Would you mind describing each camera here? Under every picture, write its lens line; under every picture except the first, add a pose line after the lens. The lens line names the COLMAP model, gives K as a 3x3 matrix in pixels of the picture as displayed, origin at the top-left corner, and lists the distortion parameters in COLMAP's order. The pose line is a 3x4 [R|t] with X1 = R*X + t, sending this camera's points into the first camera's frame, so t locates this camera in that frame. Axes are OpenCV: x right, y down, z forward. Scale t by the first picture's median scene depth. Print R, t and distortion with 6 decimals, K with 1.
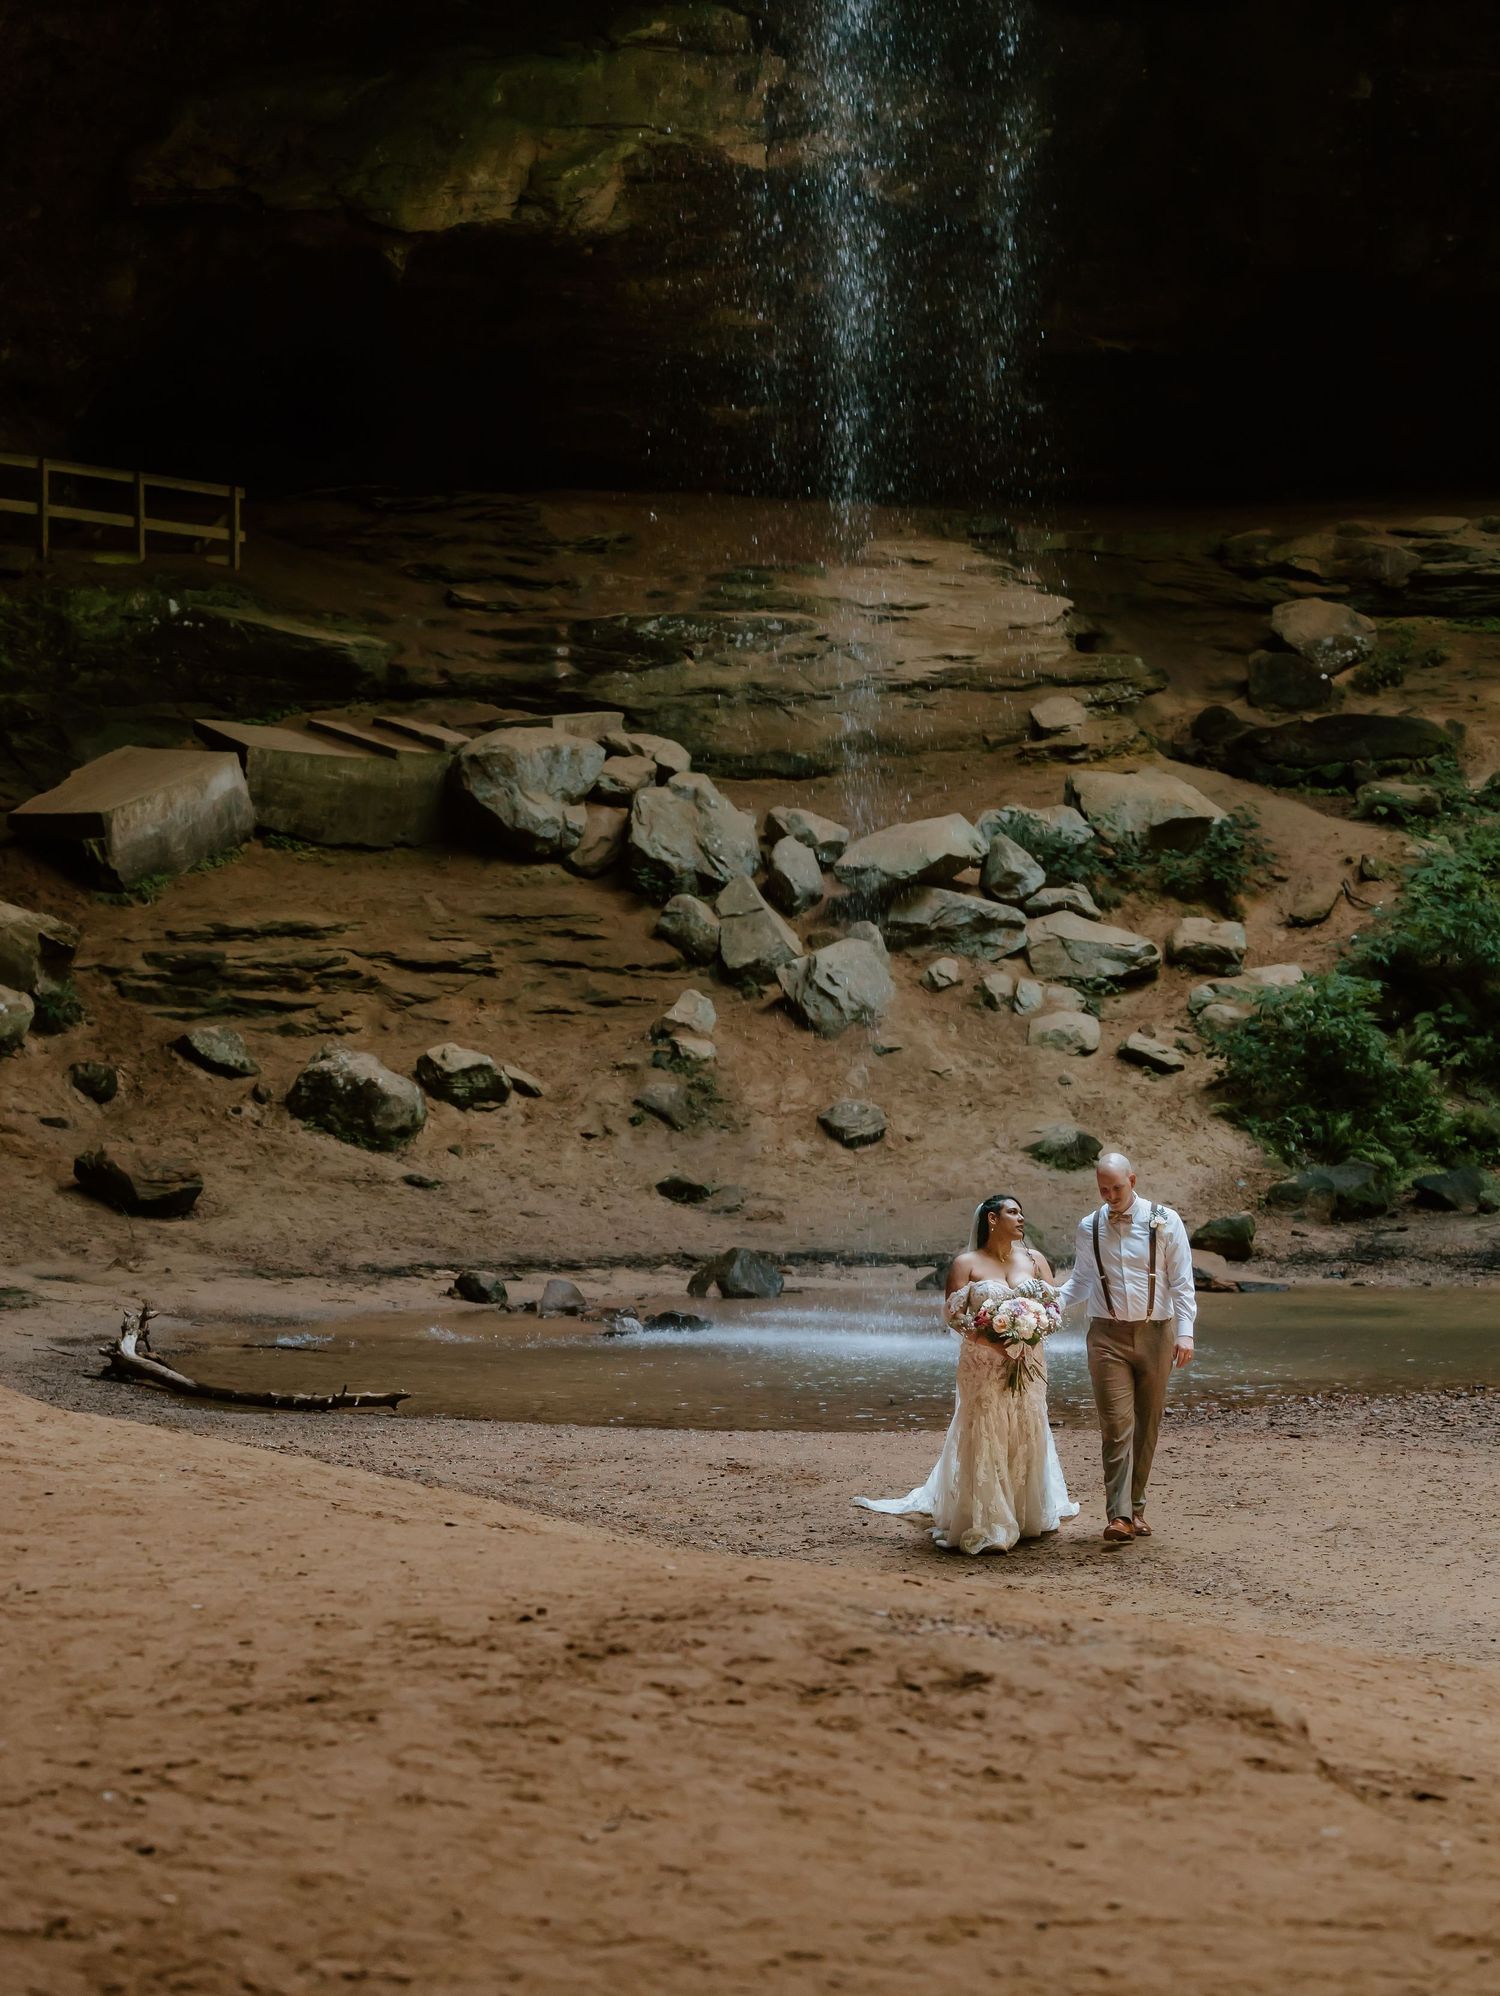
lens RADIAL K [[3913.4, 0, 750.4], [0, 3913.4, 999.1], [0, 0, 1]] dist [0.034958, 0.000000]
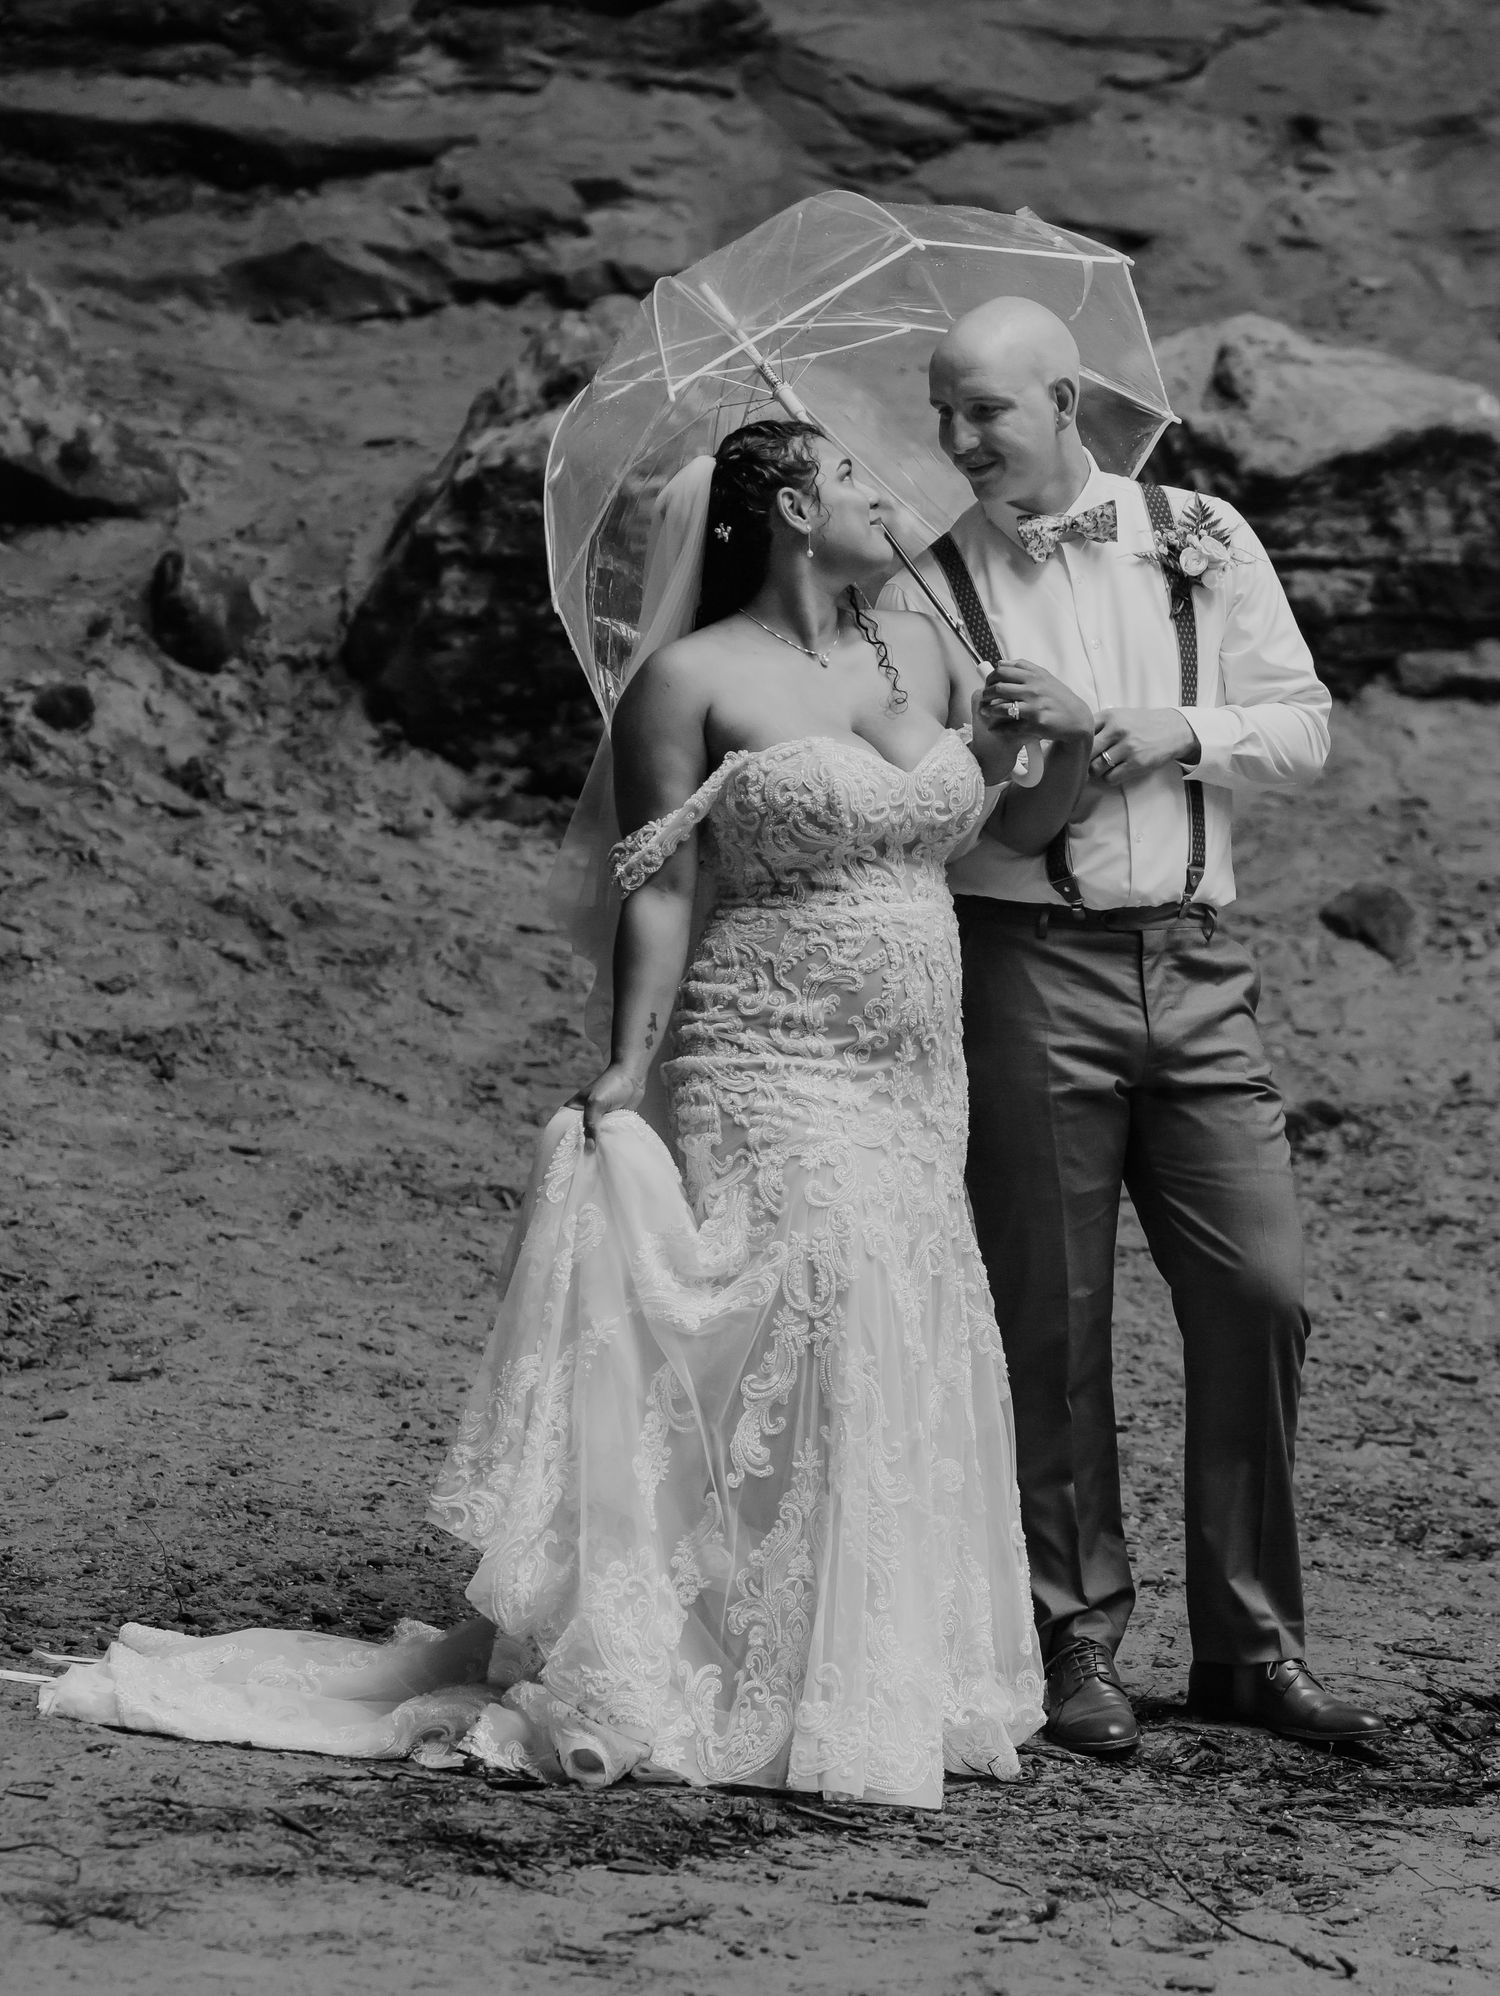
lens RADIAL K [[8224.1, 0, 749.8], [0, 8224.1, 997.8], [0, 0, 1]] dist [-0.031045, 0.000000]
pose [[0.999851, -0.017022, 0.002758, -0.100923], [0.016903, 0.999107, 0.038719, 0.027204], [-0.003415, -0.038667, 0.999246, 0.633255]]
